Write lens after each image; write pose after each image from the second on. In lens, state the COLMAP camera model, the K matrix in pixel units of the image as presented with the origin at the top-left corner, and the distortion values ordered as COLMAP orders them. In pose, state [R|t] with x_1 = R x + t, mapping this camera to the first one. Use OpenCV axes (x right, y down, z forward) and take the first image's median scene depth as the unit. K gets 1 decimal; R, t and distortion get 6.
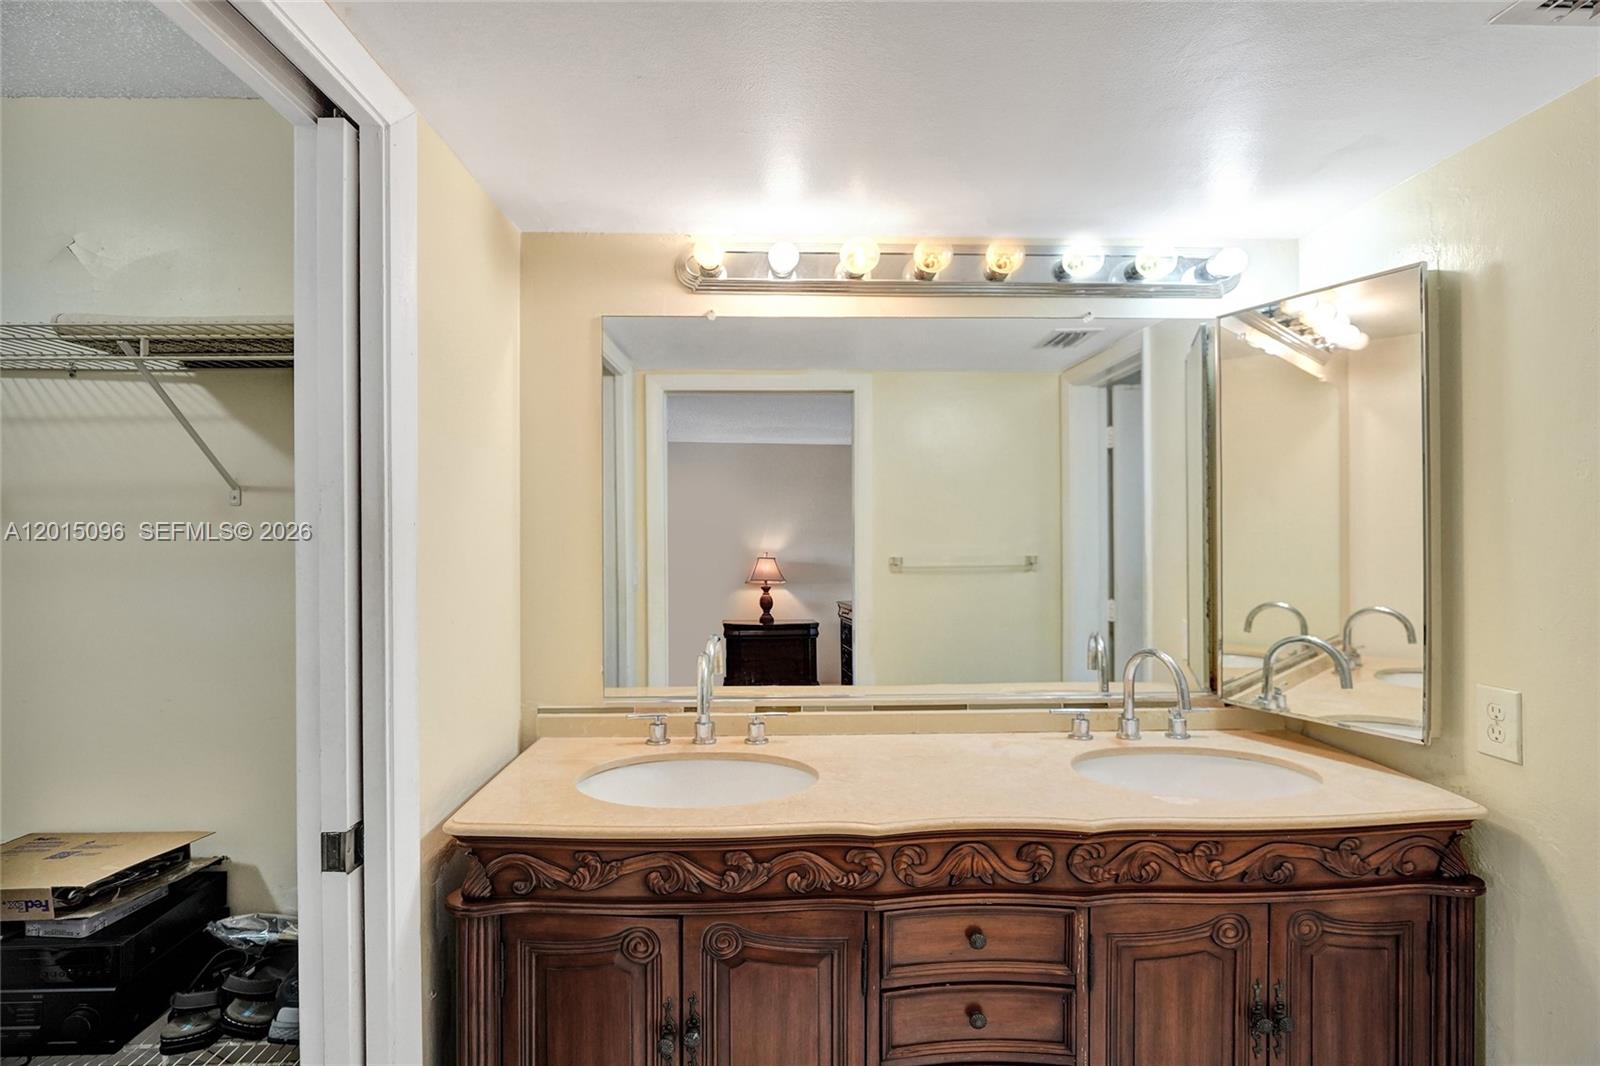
lens RADIAL K [[852.5, 0, 782.5], [0, 852.5, 525.8], [0, 0, 1]] dist [-0.006219, -0.004349]
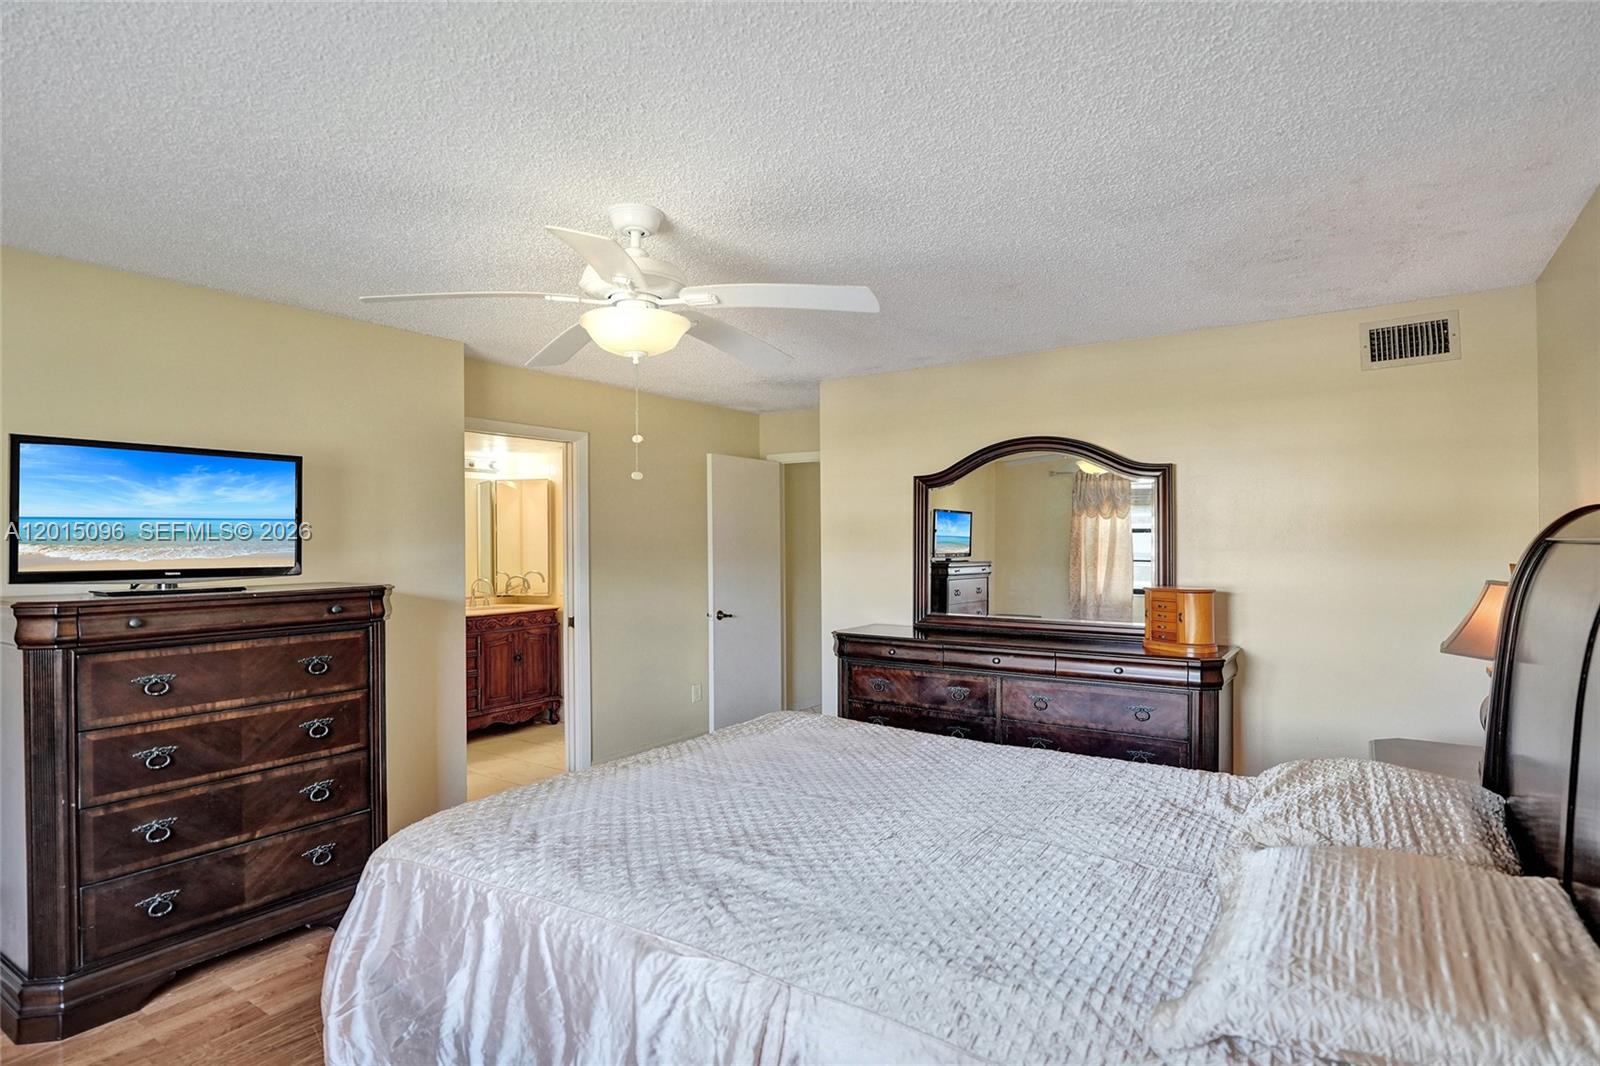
lens RADIAL K [[852.5, 0, 803.3], [0, 852.5, 542.7], [0, 0, 1]] dist [-0.006219, -0.004349]
pose [[0.589498, -0.002305, 0.807766, -1.928028], [0.004215, 0.999991, -0.000222, 0.005780], [-0.807759, 0.003536, 0.589503, -2.537924]]
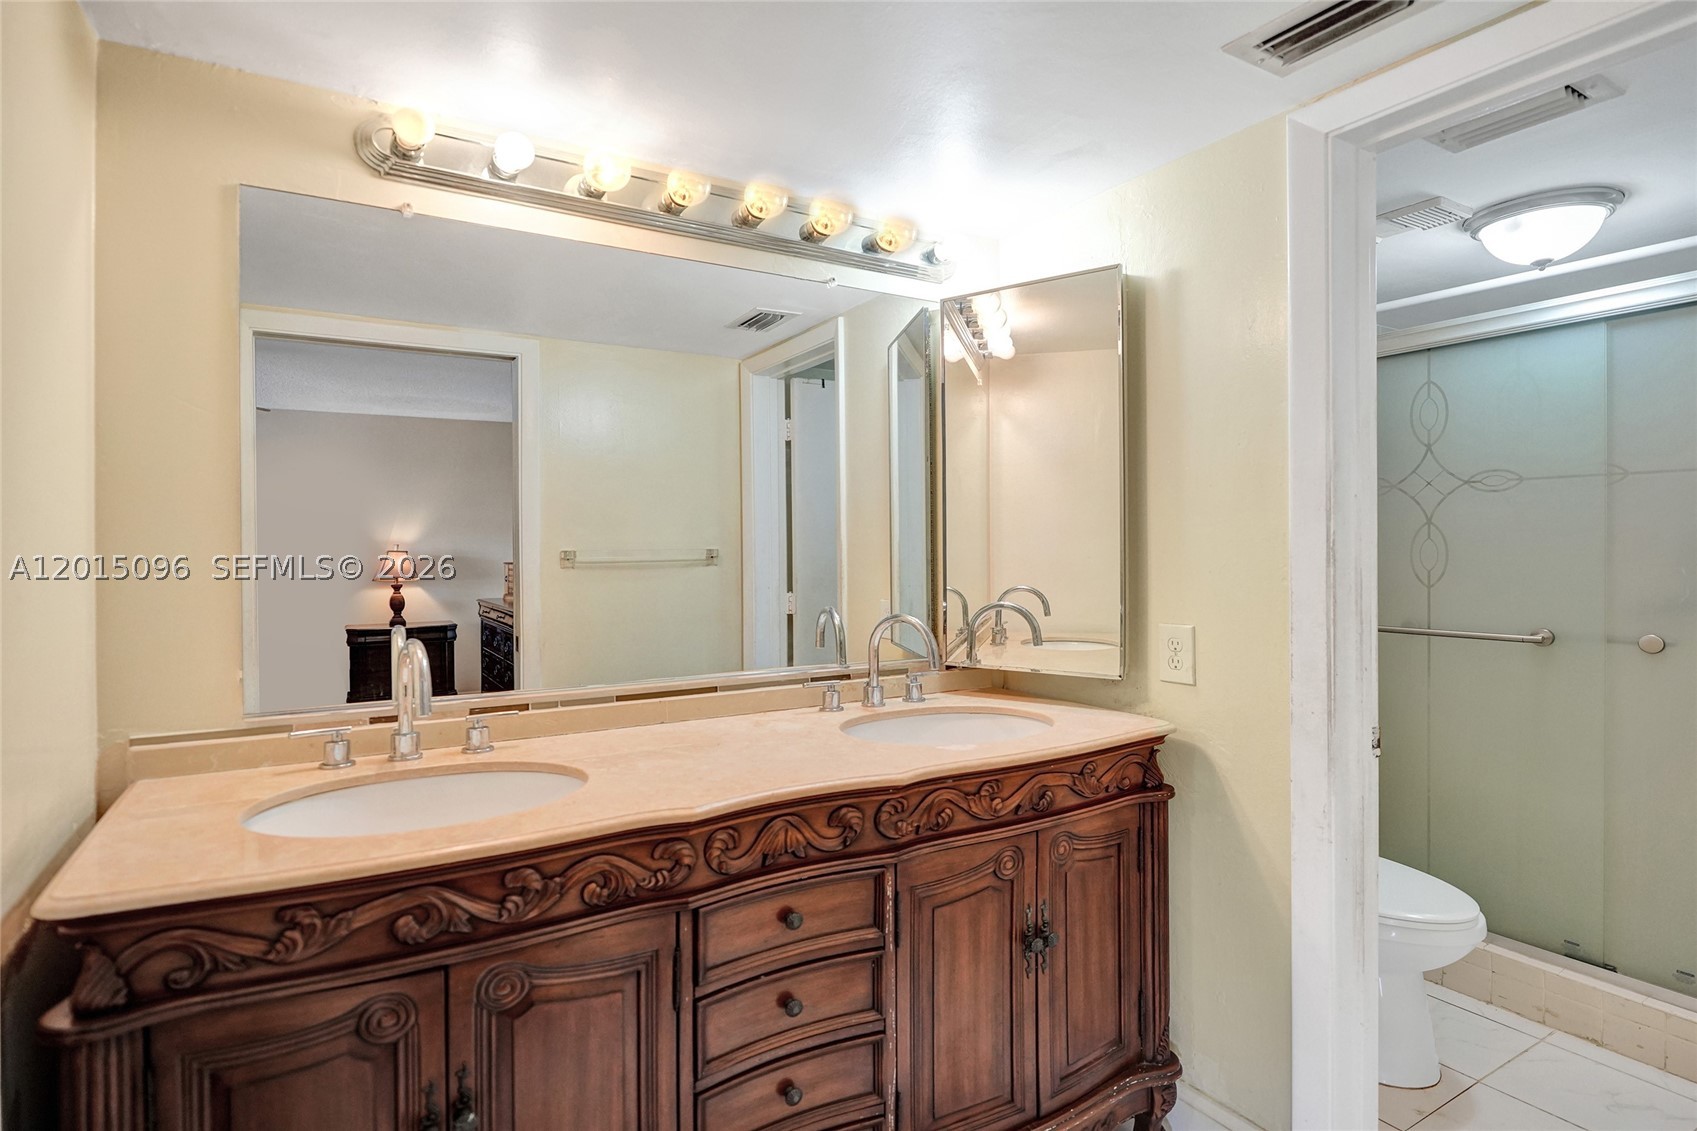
lens RADIAL K [[904.2, 0, 843.2], [0, 904.2, 546.7], [0, 0, 1]] dist [-0.006219, -0.004349]
pose [[0.867046, 0.001091, 0.498227, -0.197531], [-0.000065, 0.999998, -0.002076, 0.081357], [-0.498228, 0.001767, 0.867044, 0.120486]]
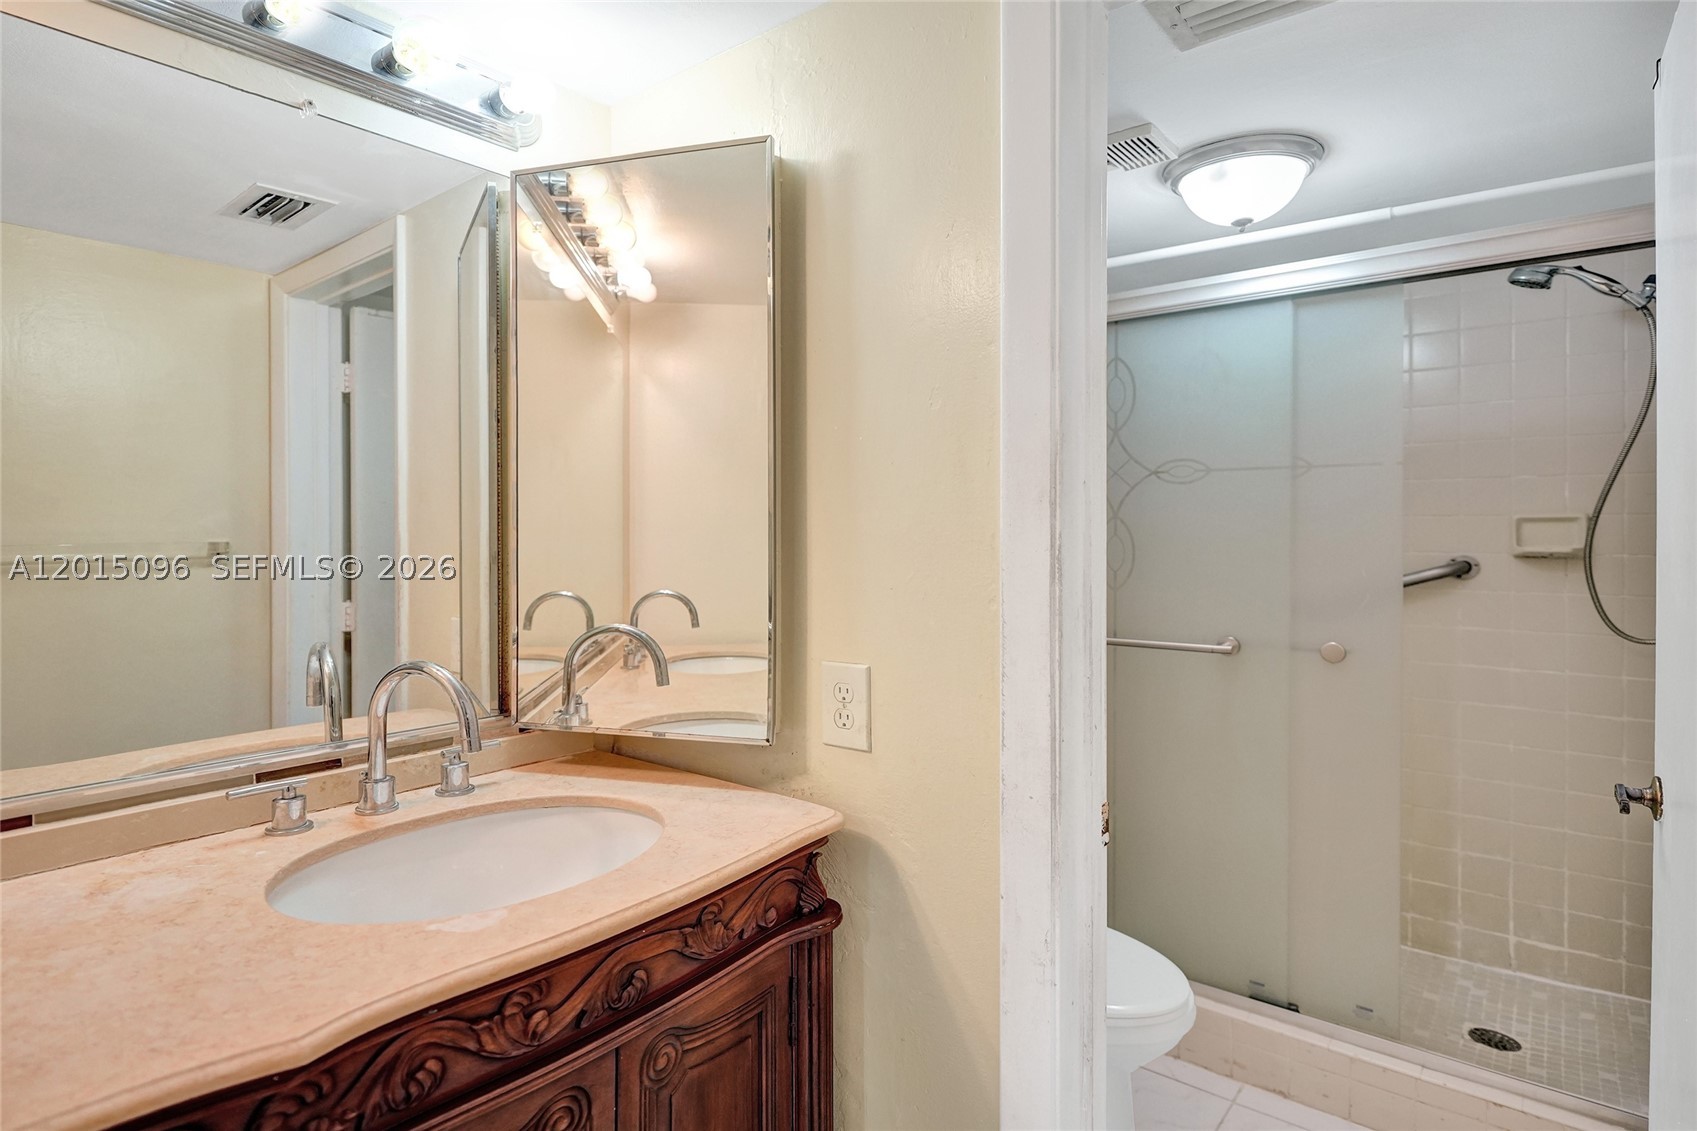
lens RADIAL K [[904.2, 0, 851.5], [0, 904.2, 533.1], [0, 0, 1]] dist [-0.006219, -0.004349]
pose [[0.639089, 0.003343, 0.769125, 0.161373], [-0.004399, 0.999990, -0.000691, 0.062244], [-0.769120, -0.002941, 0.639097, 0.416217]]
